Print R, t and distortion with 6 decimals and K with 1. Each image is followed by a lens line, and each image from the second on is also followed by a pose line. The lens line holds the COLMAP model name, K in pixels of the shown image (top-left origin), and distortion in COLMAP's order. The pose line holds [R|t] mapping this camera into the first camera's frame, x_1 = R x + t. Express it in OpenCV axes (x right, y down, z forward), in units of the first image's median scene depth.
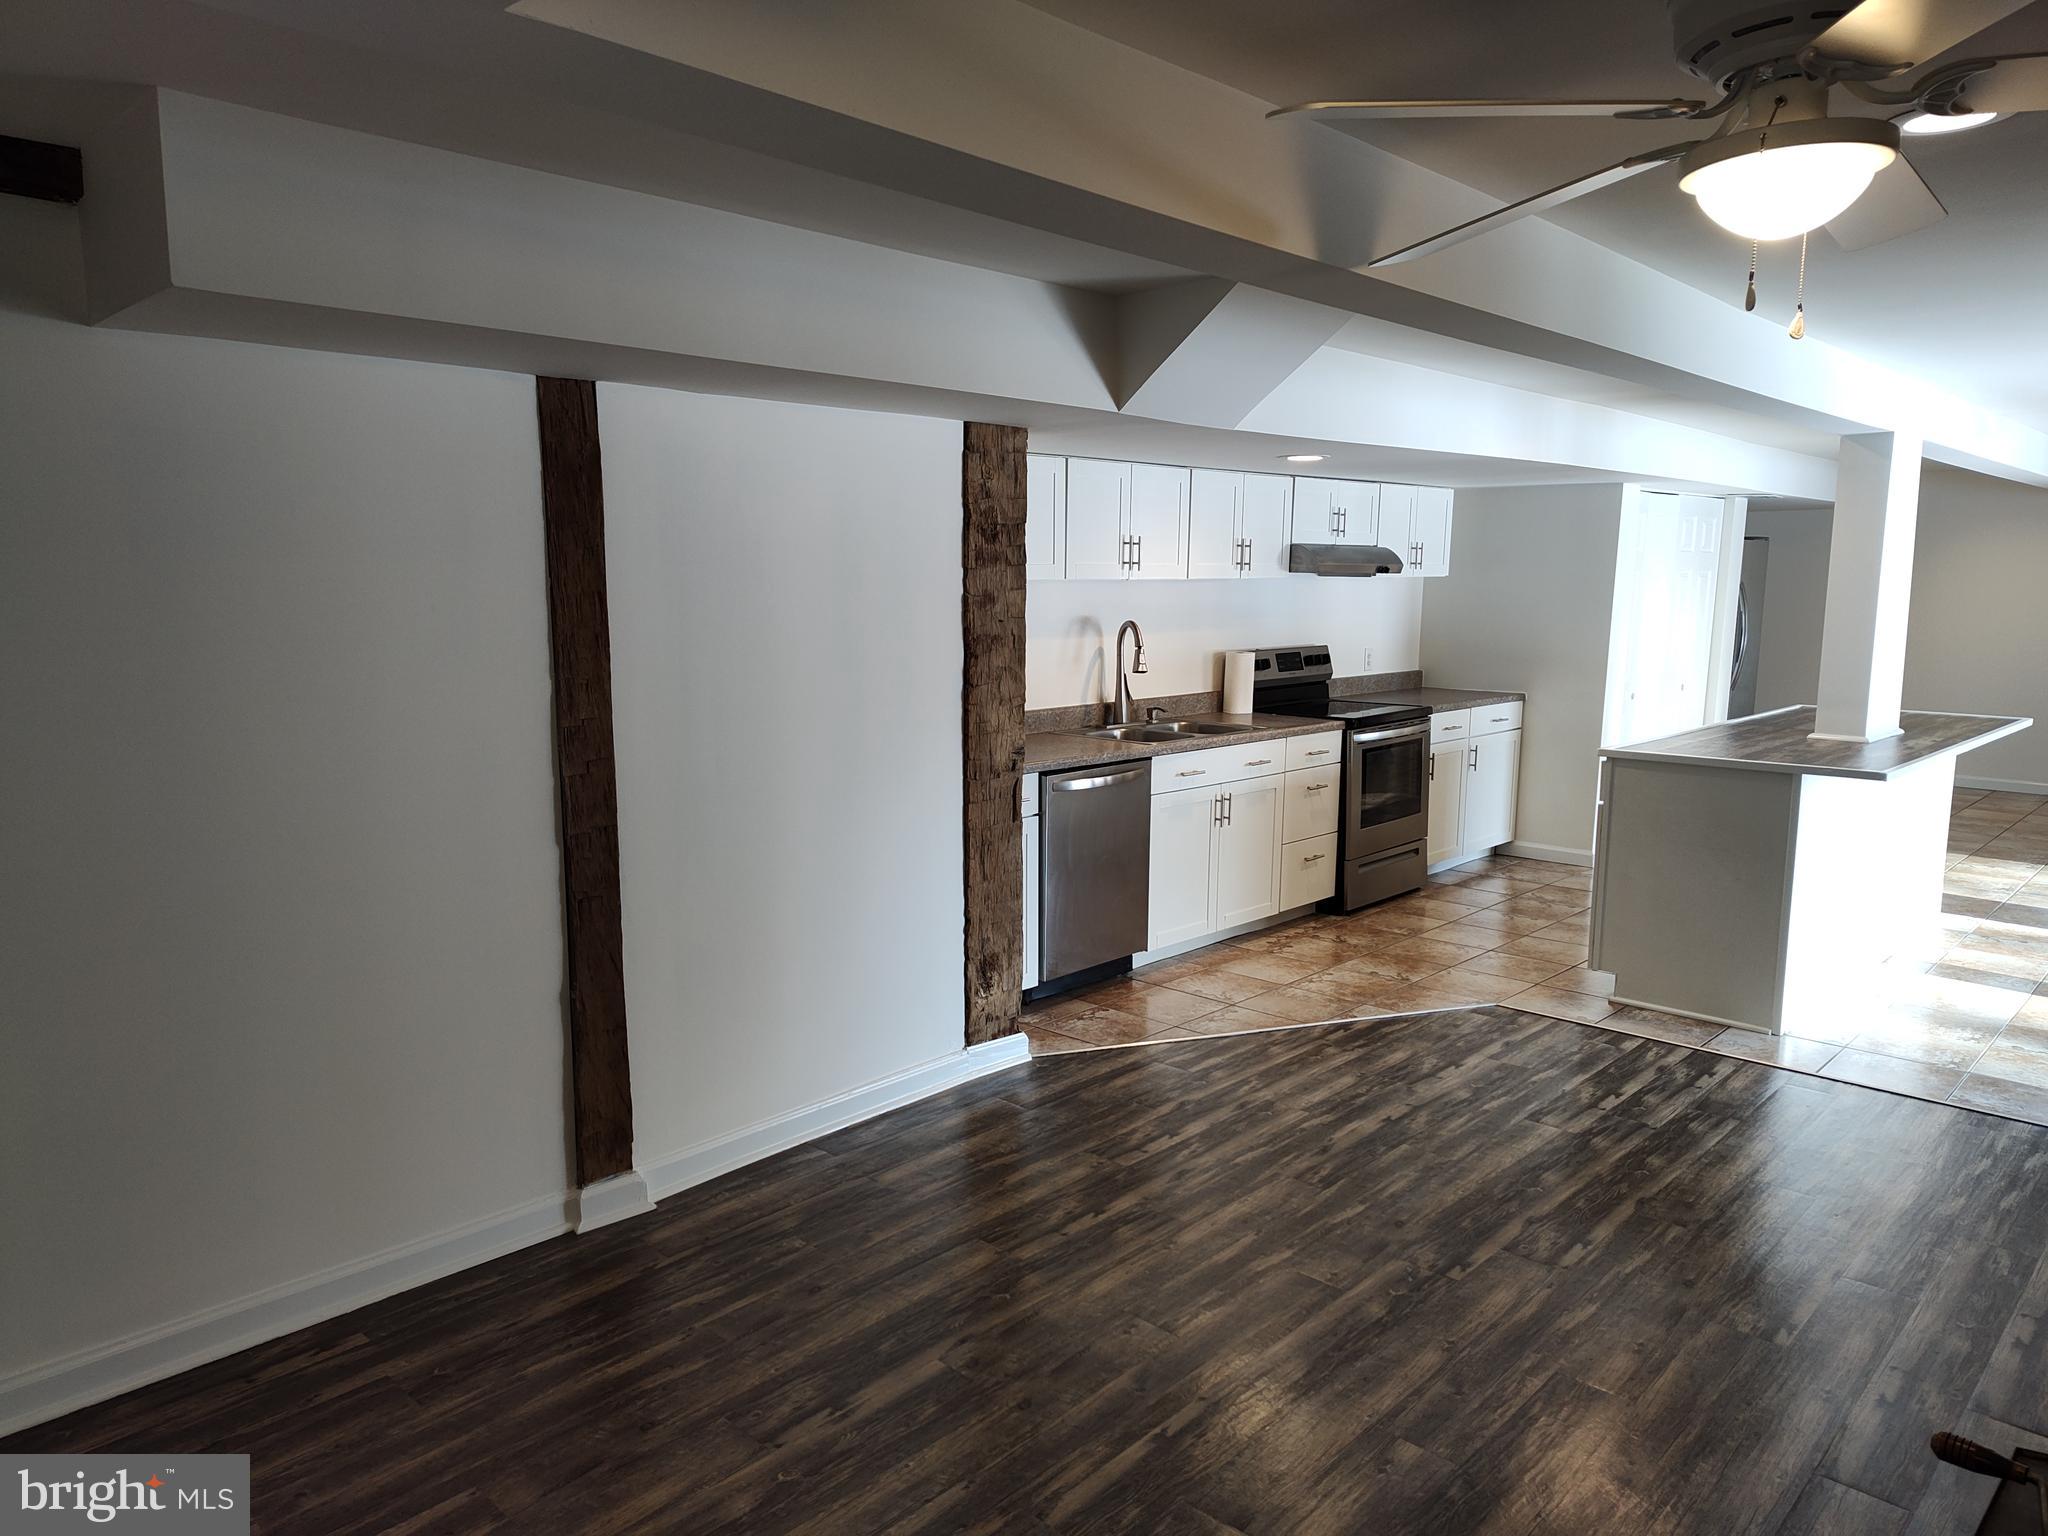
lens RADIAL K [[1391.2, 0, 1018.1], [0, 1391.2, 796.4], [0, 0, 1]] dist [0.050816, -0.056362]
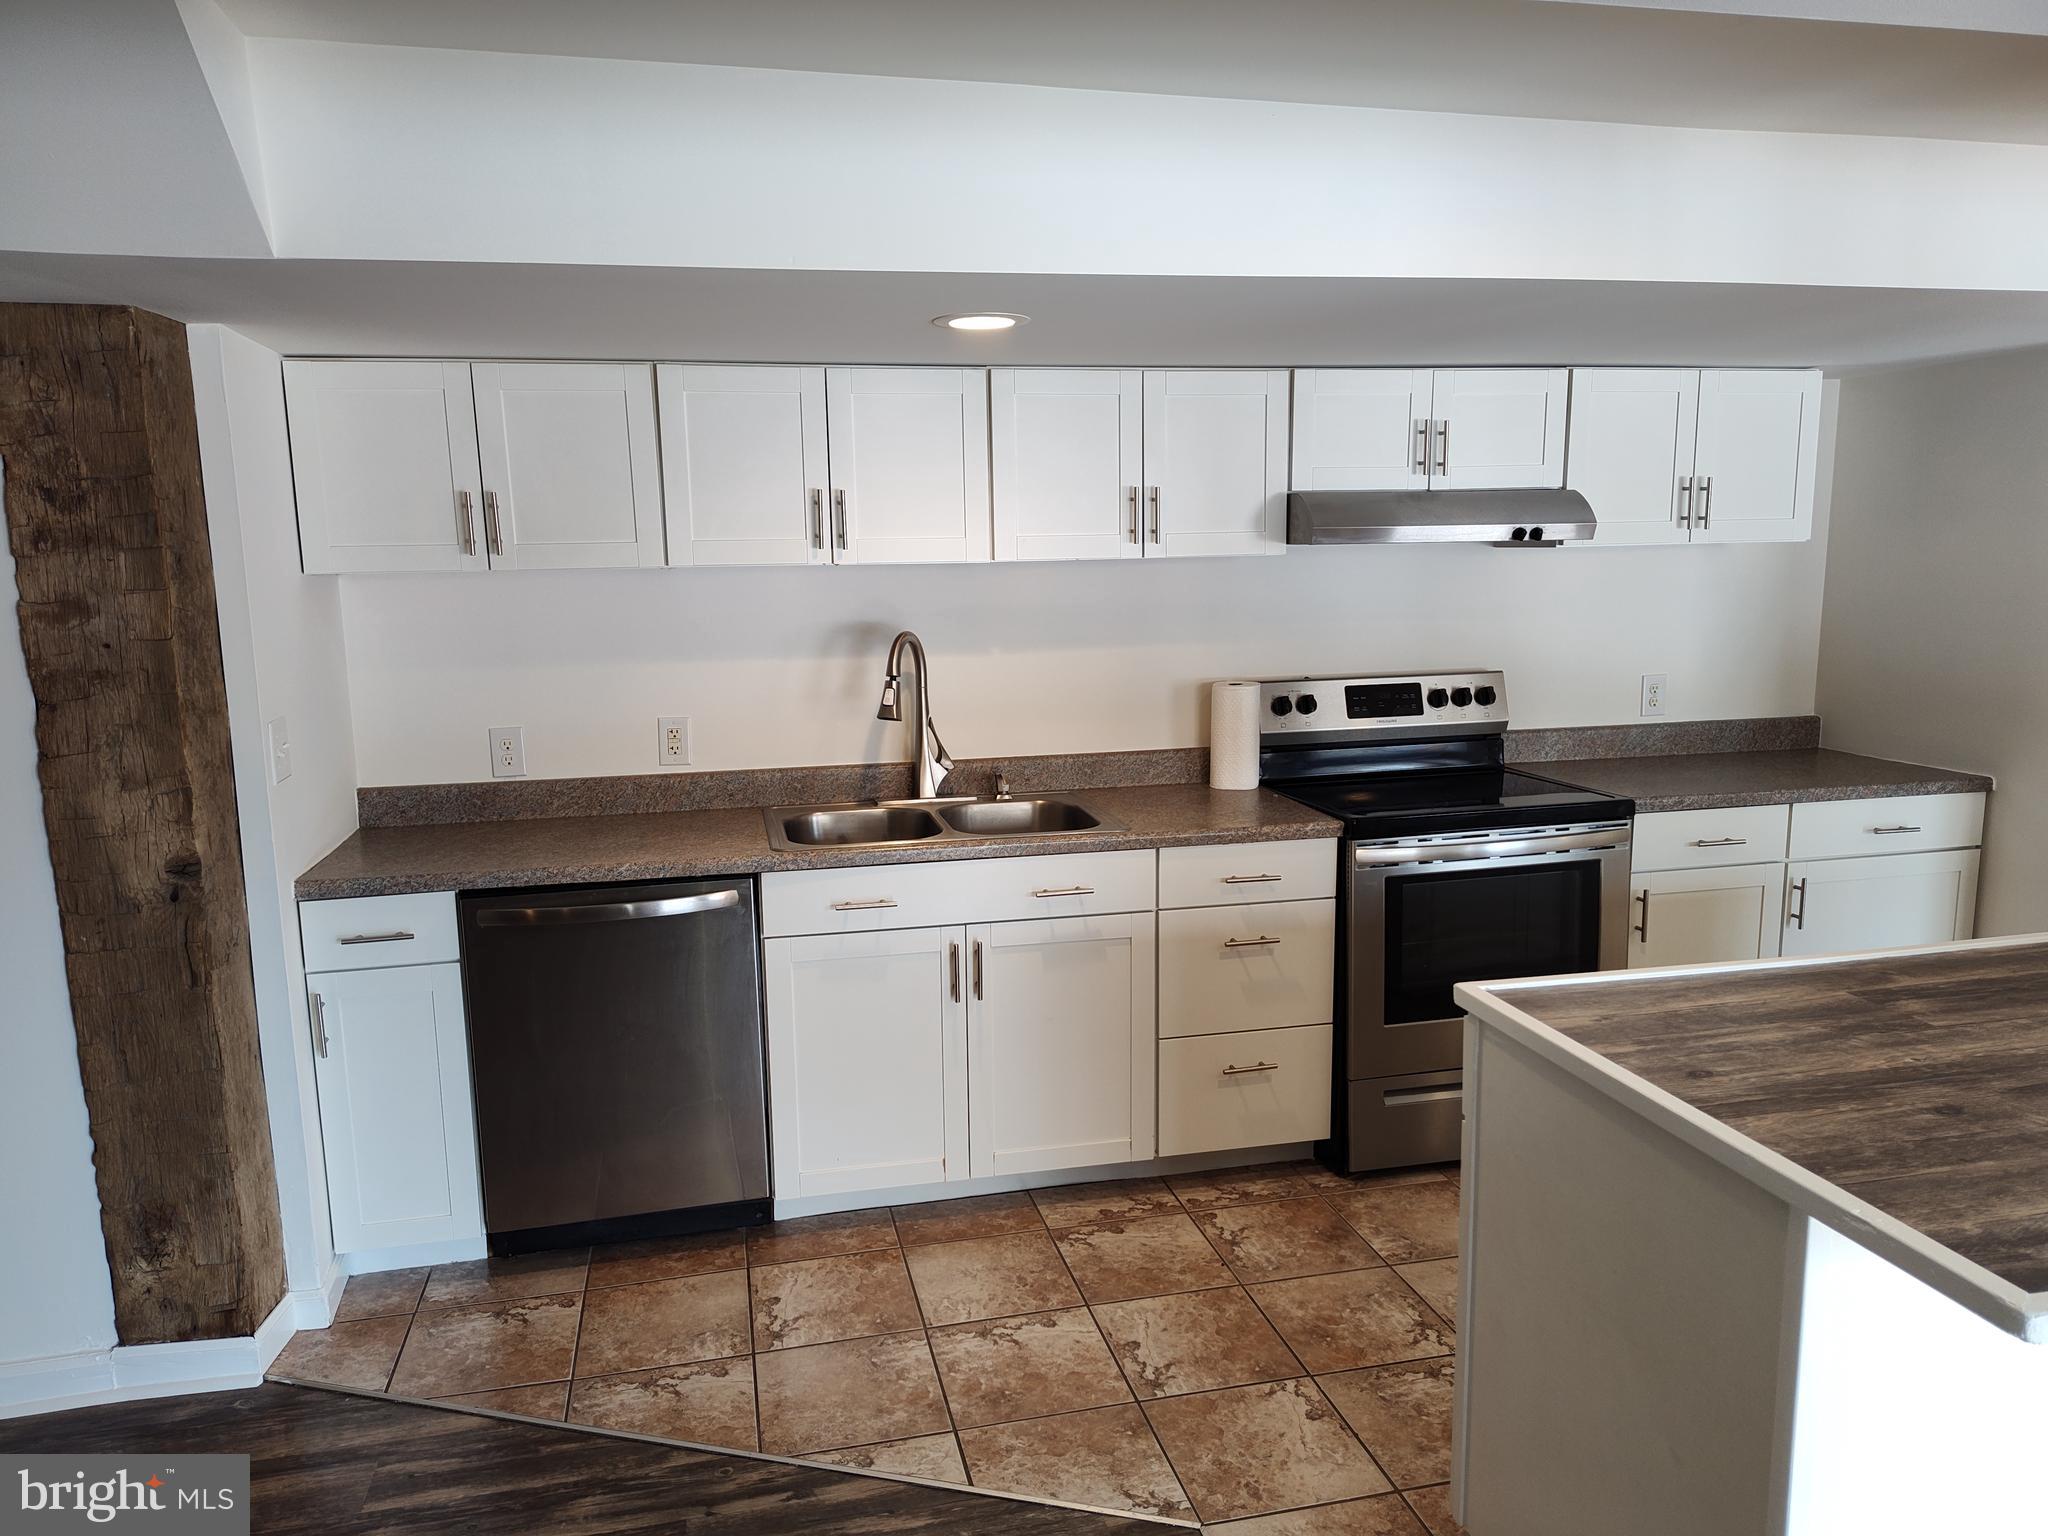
lens RADIAL K [[1399.1, 0, 1024.1], [0, 1399.1, 780.4], [0, 0, 1]] dist [0.063186, -0.083396]
pose [[0.834473, 0.073589, -0.546113, 0.415290], [-0.069286, 0.997190, 0.028501, -0.075099], [0.546675, 0.014055, 0.837227, 0.474258]]
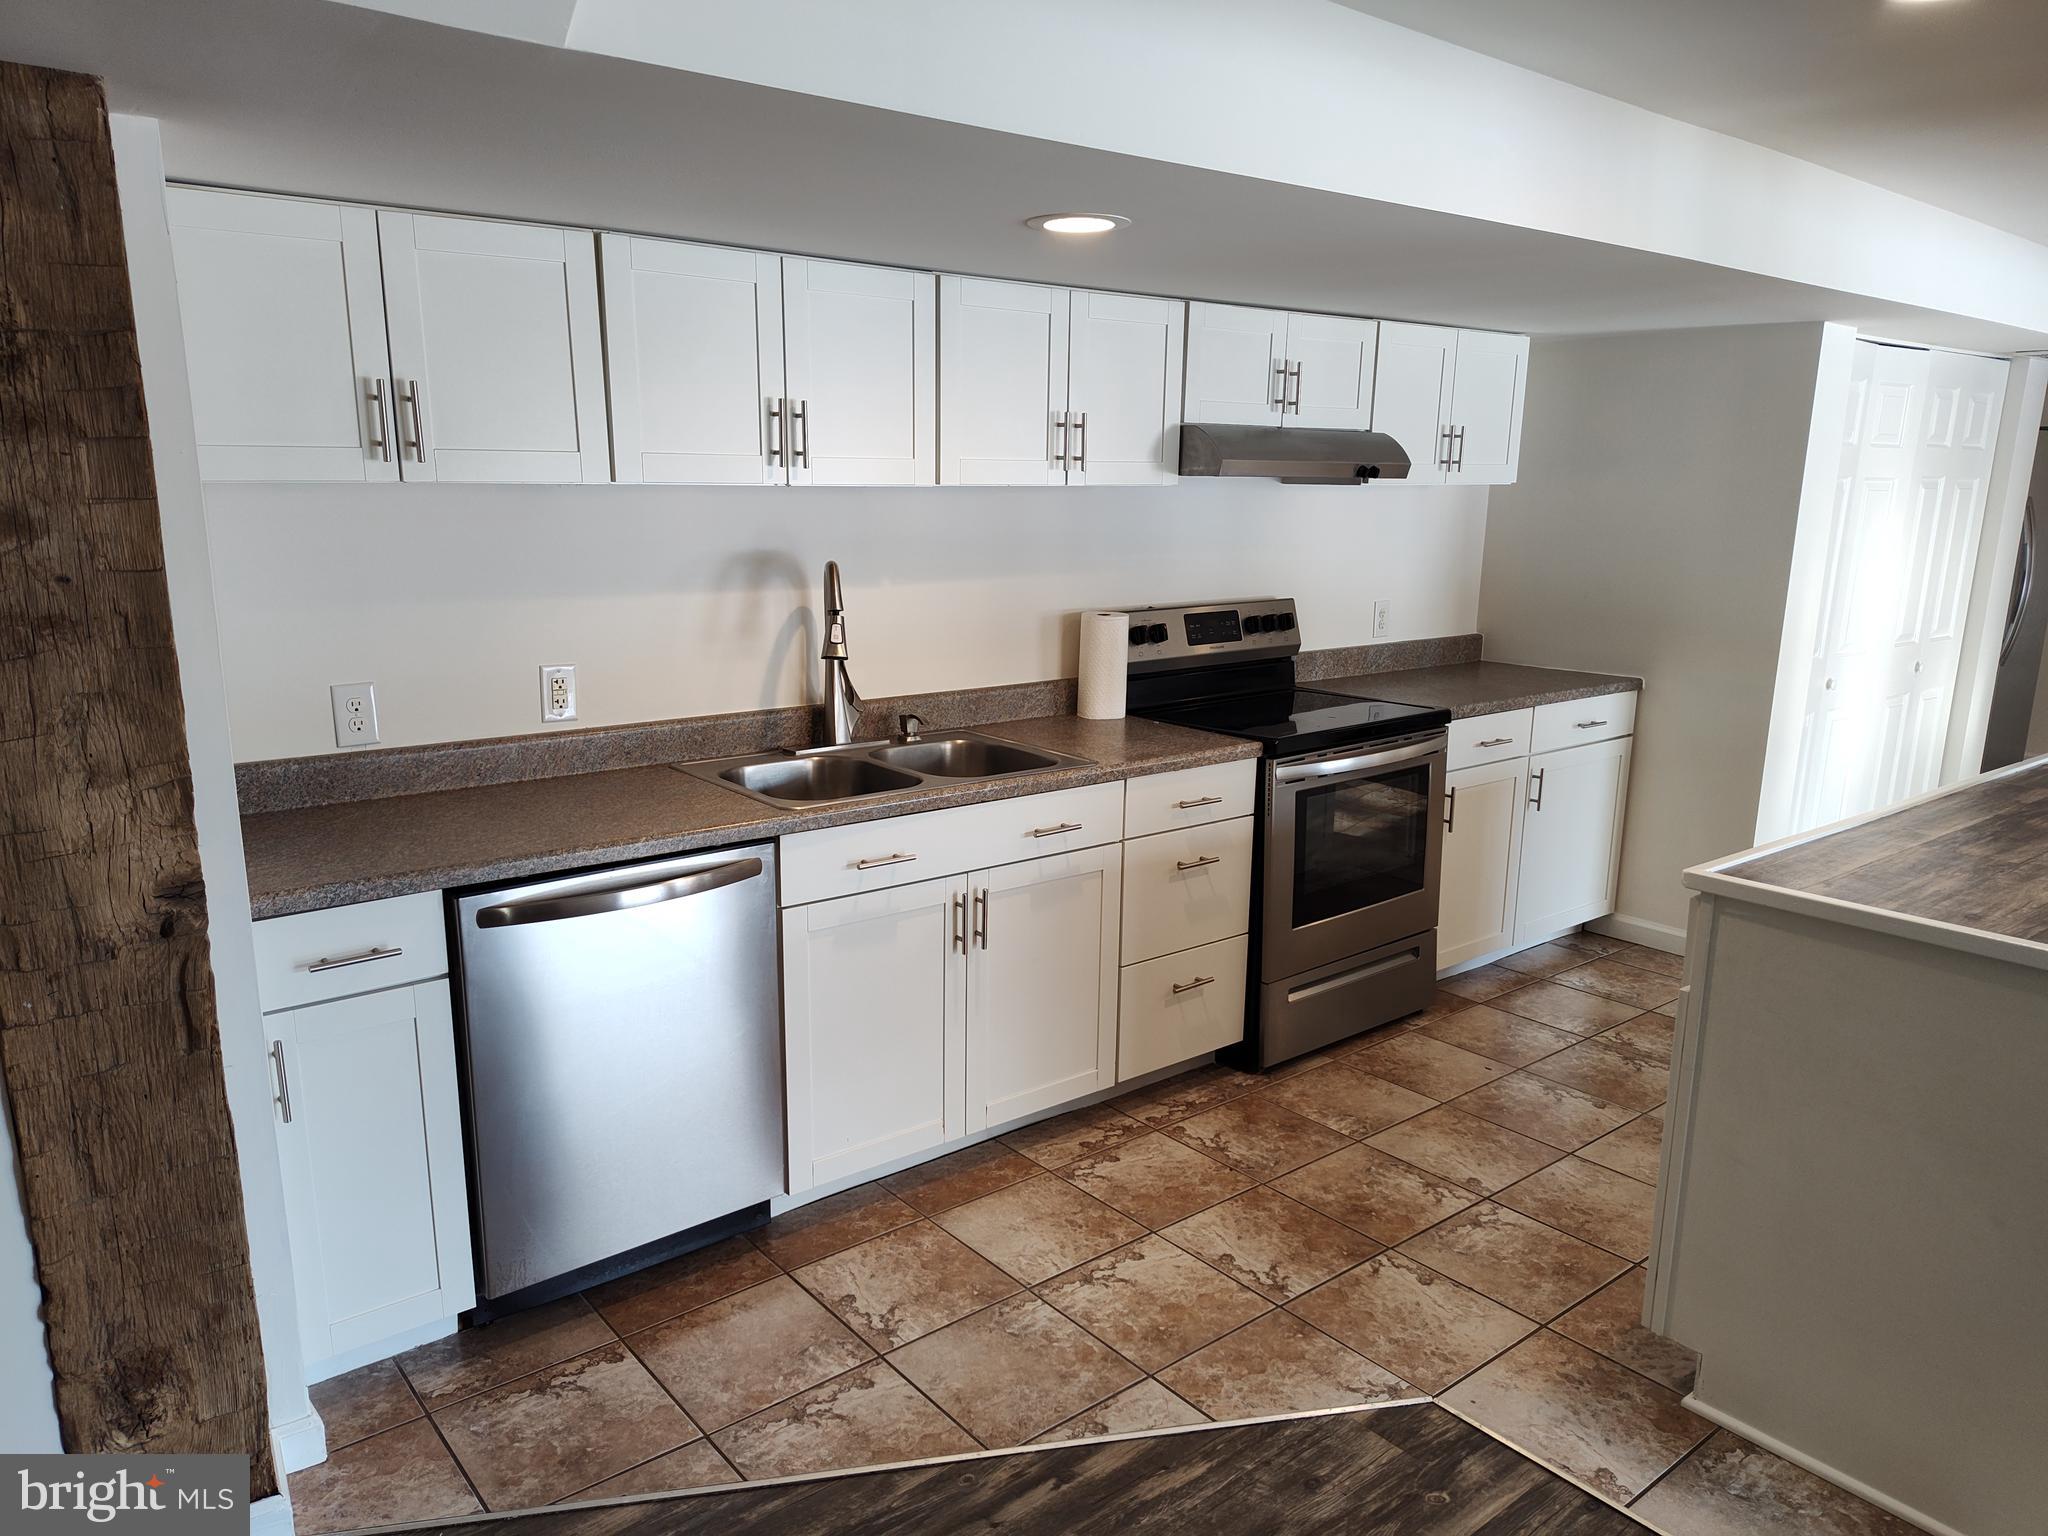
lens RADIAL K [[1391.2, 0, 1018.1], [0, 1391.2, 796.4], [0, 0, 1]] dist [0.050816, -0.056362]
pose [[0.990992, 0.033828, -0.129578, 0.205819], [-0.025803, 0.997672, 0.063118, -0.063992], [0.131411, -0.059206, 0.989558, 0.419662]]
